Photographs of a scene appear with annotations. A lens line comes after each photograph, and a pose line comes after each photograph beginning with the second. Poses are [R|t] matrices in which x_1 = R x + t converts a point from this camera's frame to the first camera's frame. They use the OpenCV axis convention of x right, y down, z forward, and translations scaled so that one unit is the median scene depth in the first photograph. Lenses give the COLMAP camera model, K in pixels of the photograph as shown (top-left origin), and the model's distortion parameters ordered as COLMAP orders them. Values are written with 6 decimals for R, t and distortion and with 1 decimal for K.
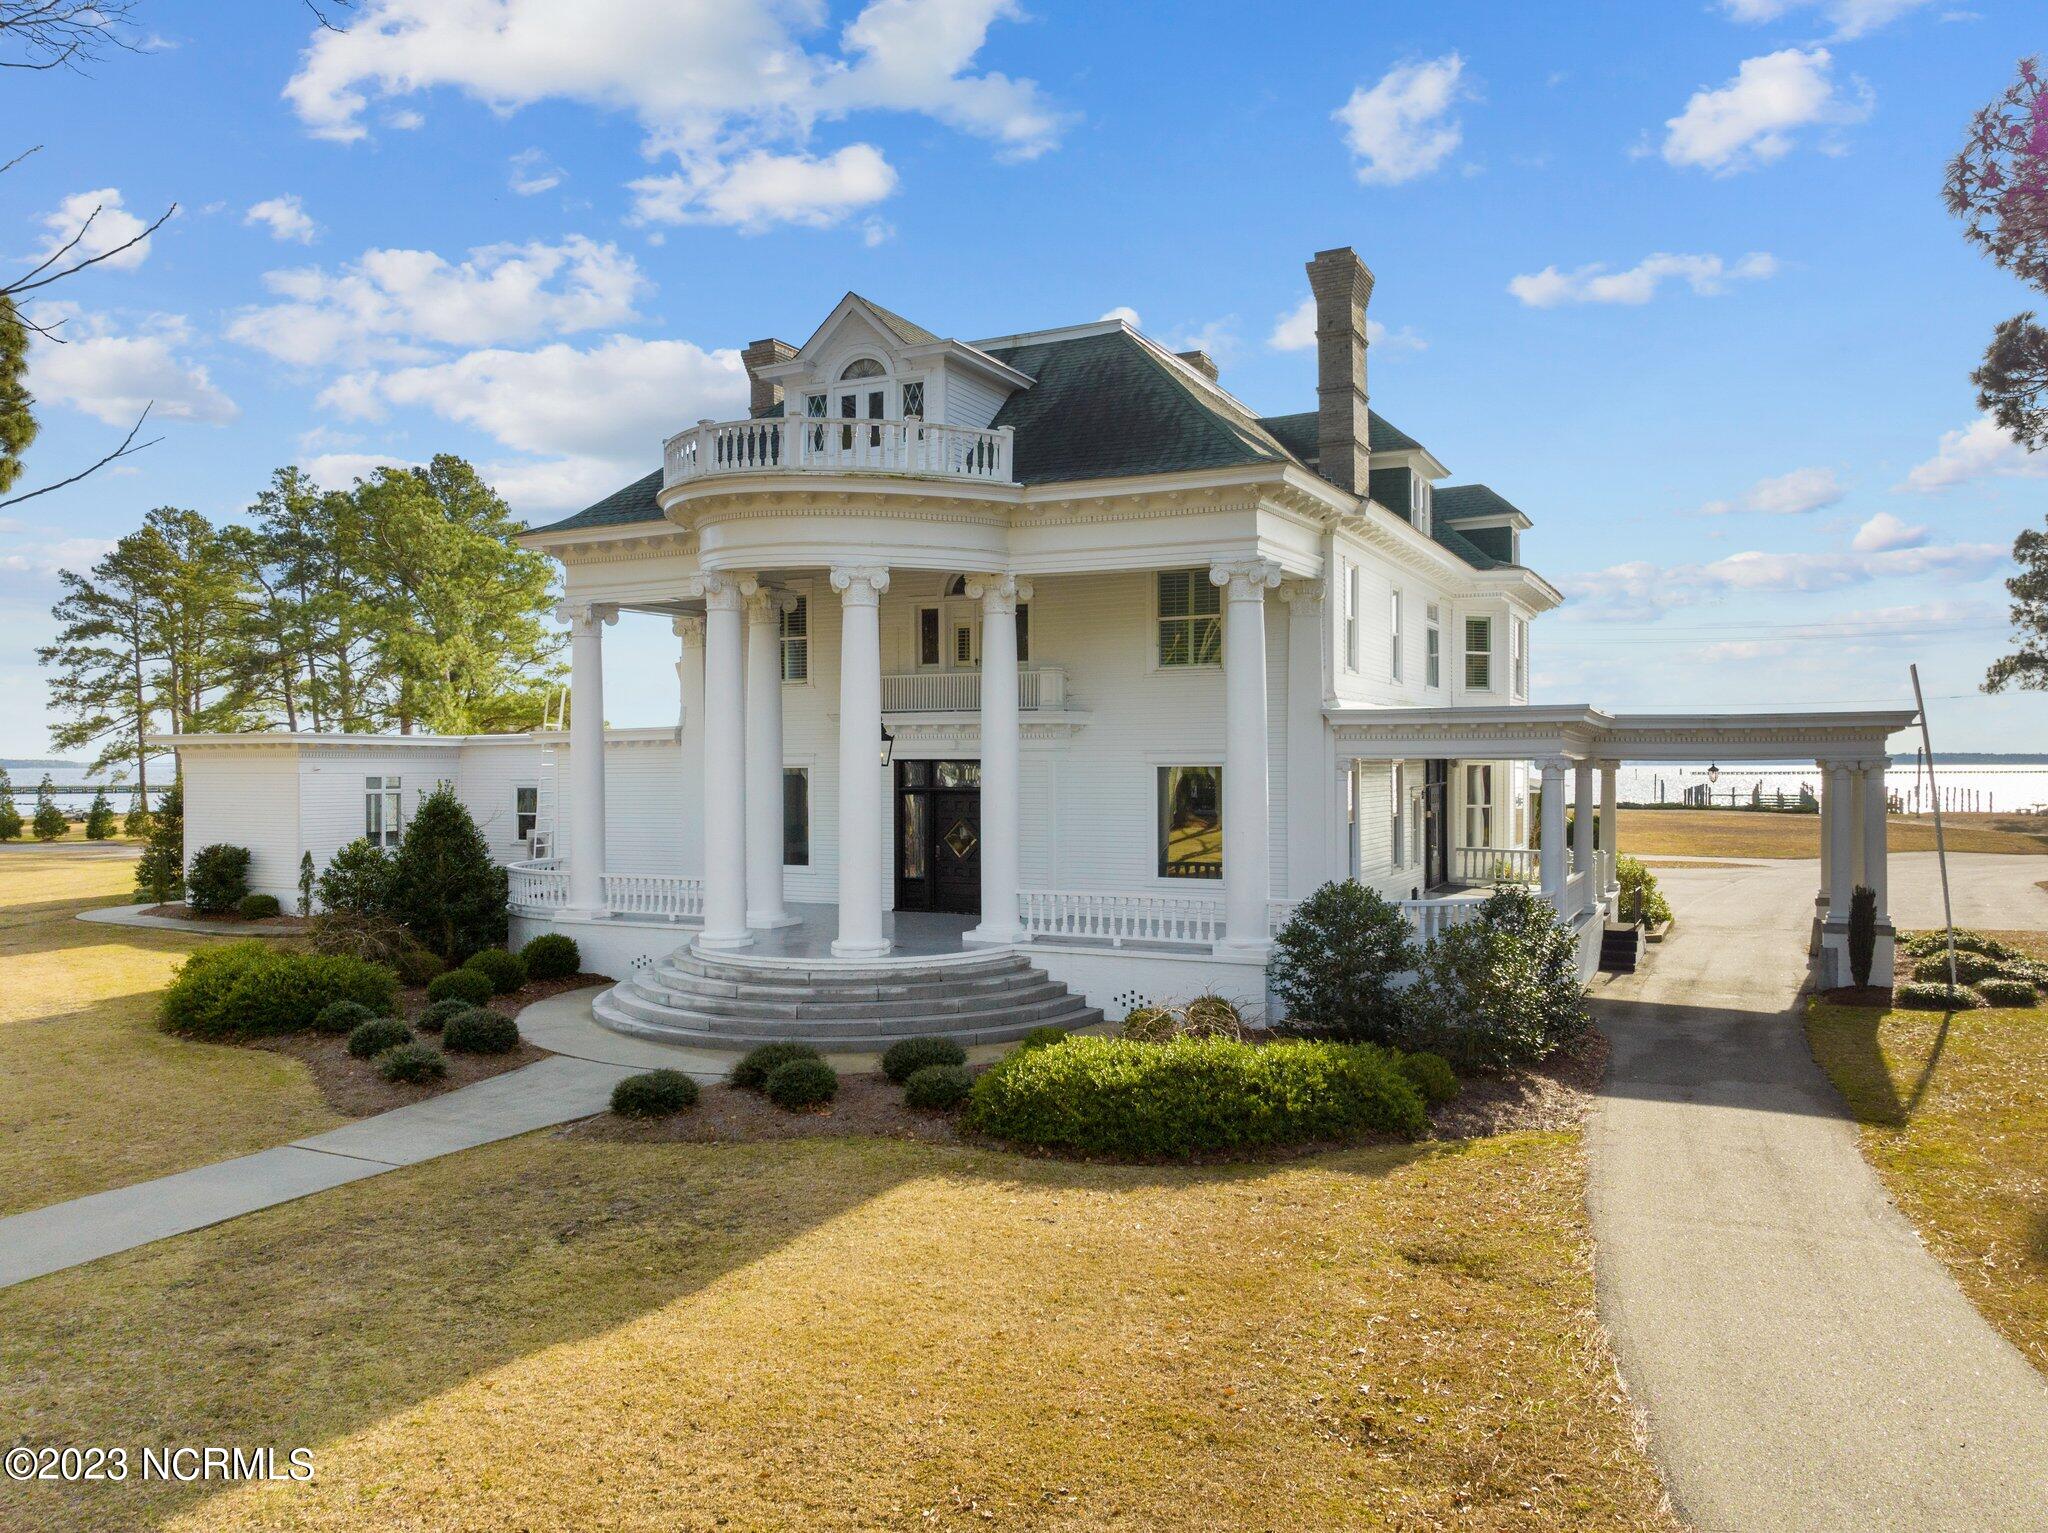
lens RADIAL K [[1449.4, 0, 1027.8], [0, 1449.4, 767.0], [0, 0, 1]] dist [-0.033287, 0.005559]
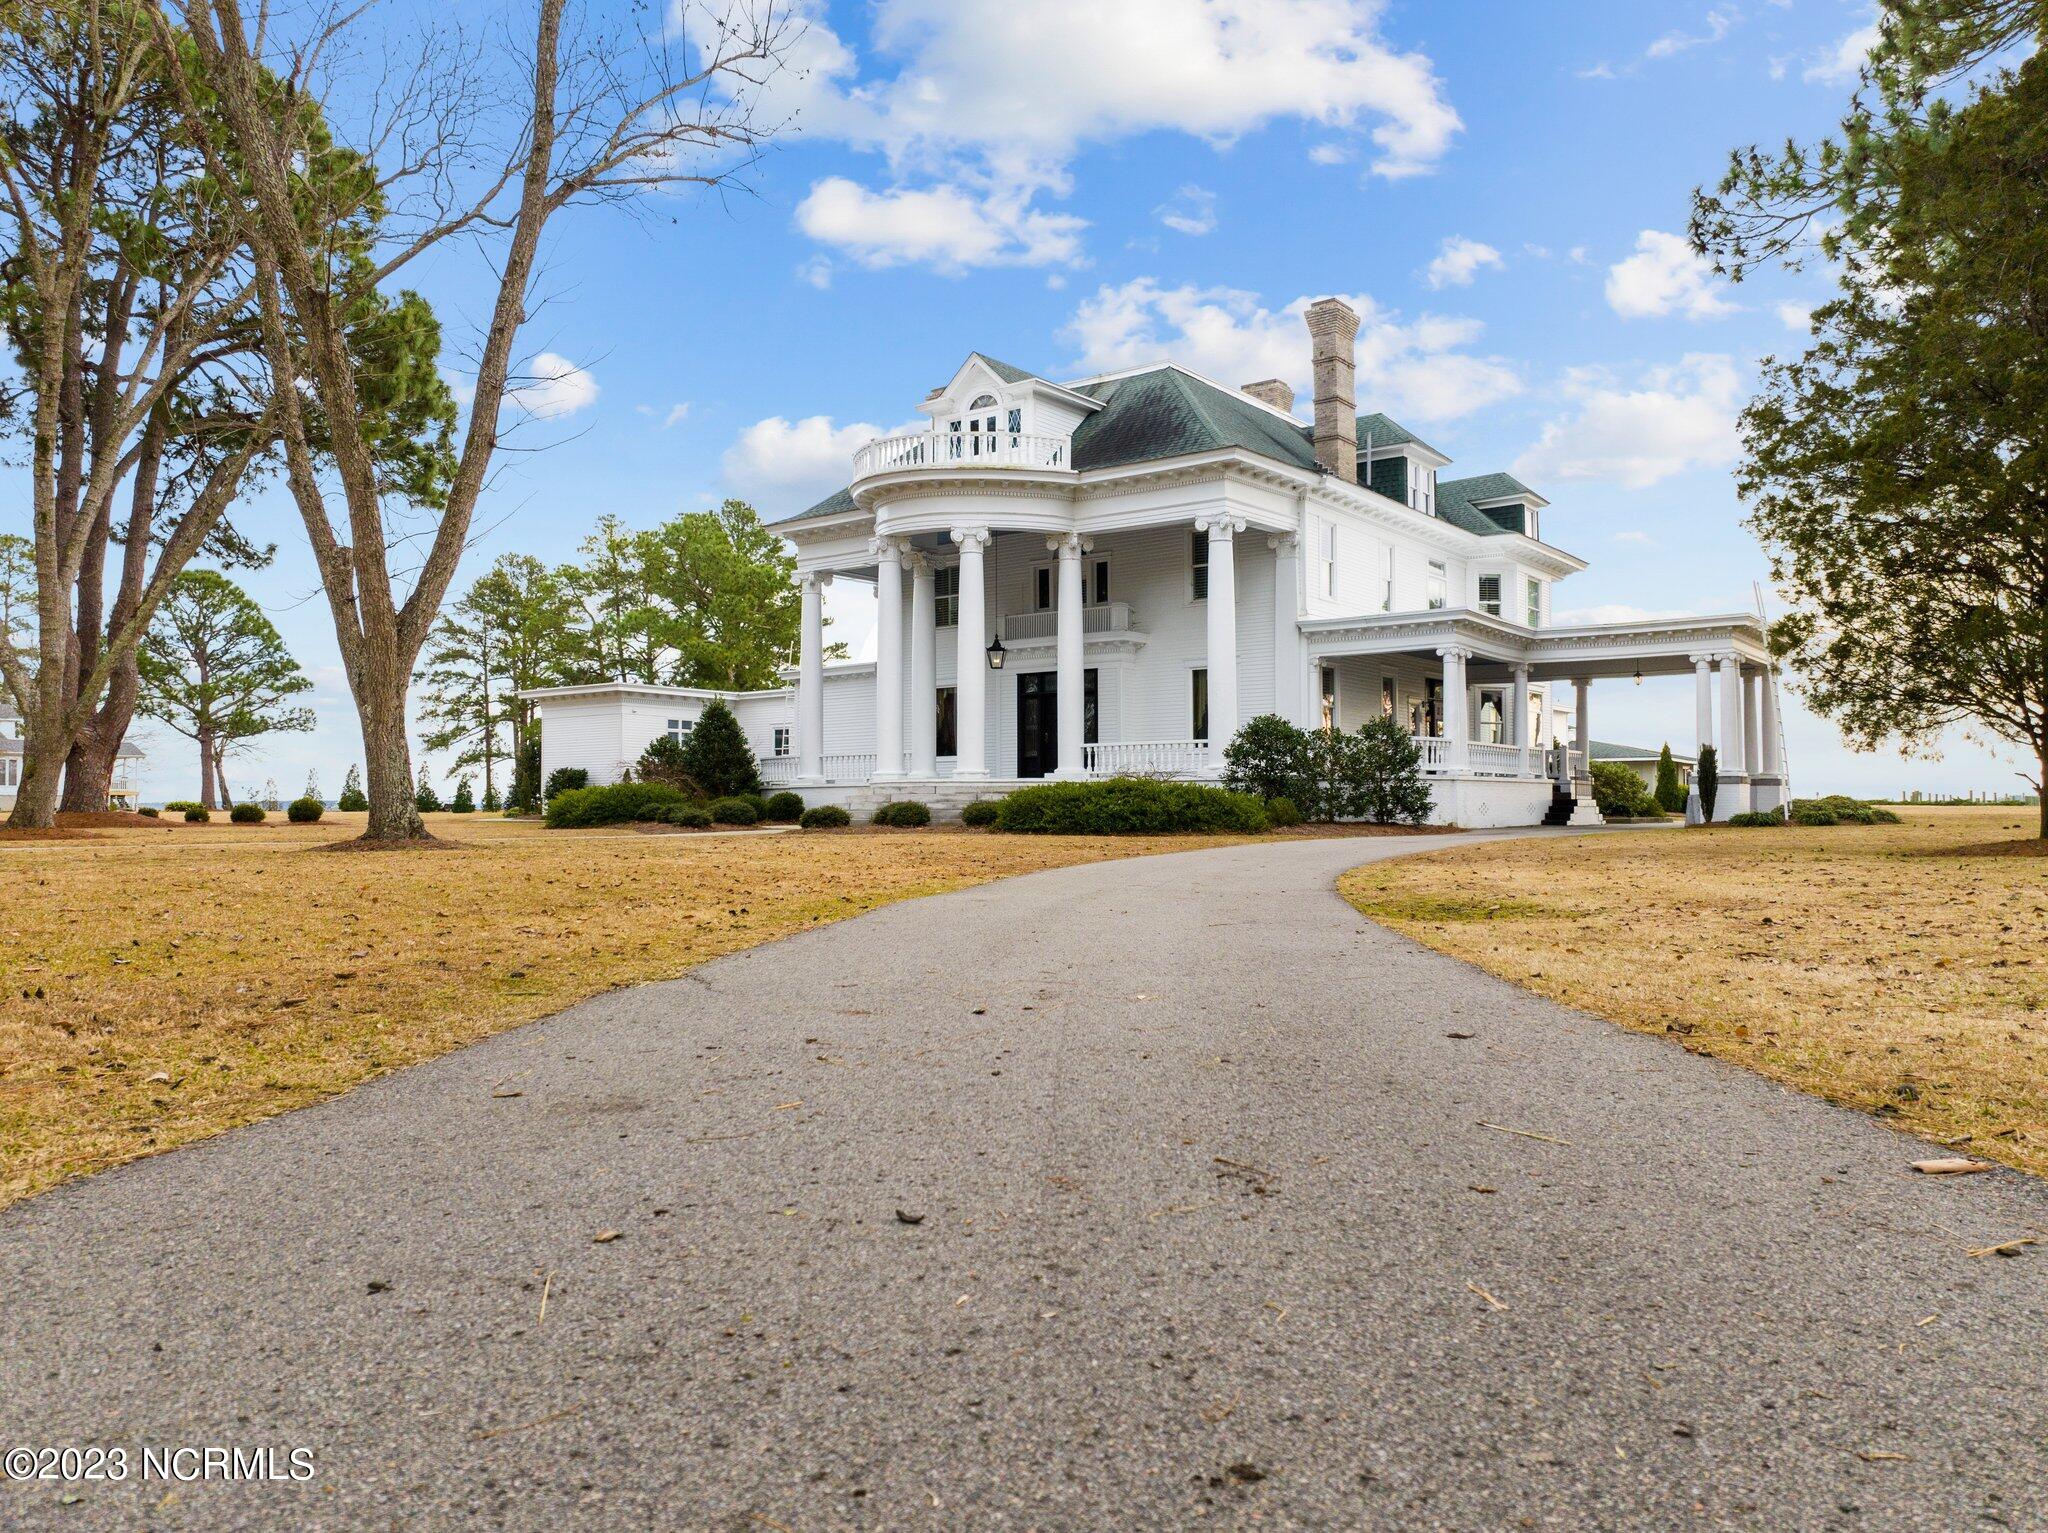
lens RADIAL K [[1449.8, 0, 1031.8], [0, 1449.8, 757.4], [0, 0, 1]] dist [-0.024037, -0.008930]
pose [[0.983129, -0.005739, -0.182822, 0.196924], [-0.000832, 0.999357, -0.035846, 0.139128], [0.182910, 0.035393, 0.982492, -0.429207]]
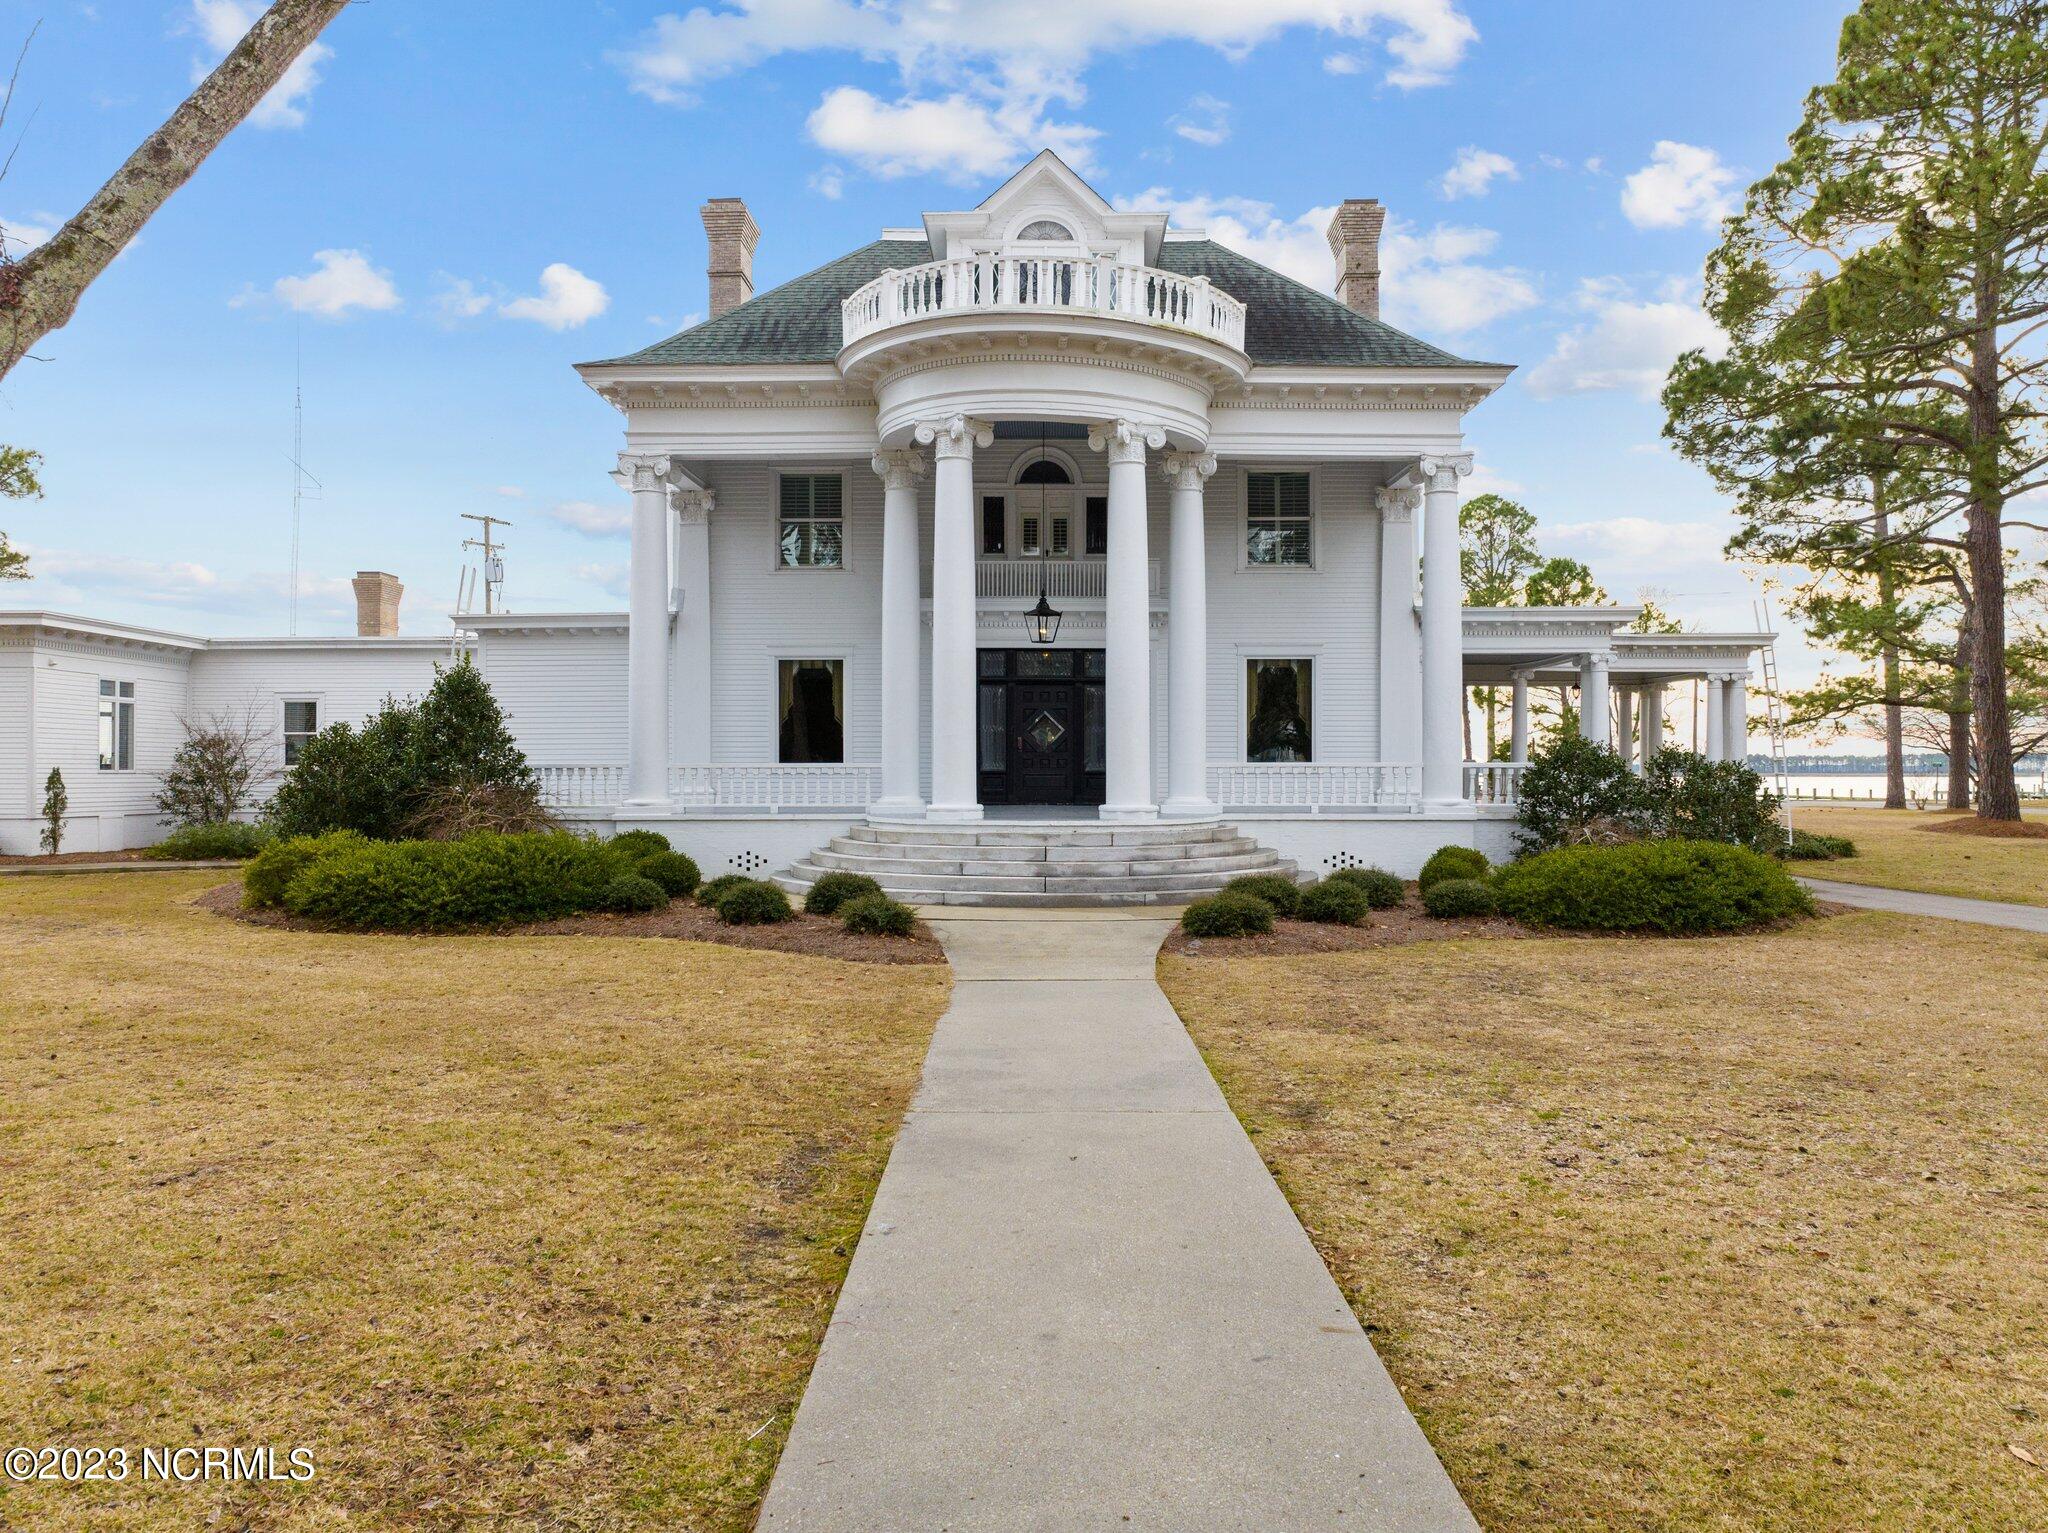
lens RADIAL K [[1456.6, 0, 1036.9], [0, 1456.6, 766.1], [0, 0, 1]] dist [-0.035864, -0.005630]
pose [[0.898490, 0.005057, 0.438965, -0.519495], [-0.002881, 0.999980, -0.005622, 0.085413], [-0.438984, 0.003787, 0.898487, 0.121686]]
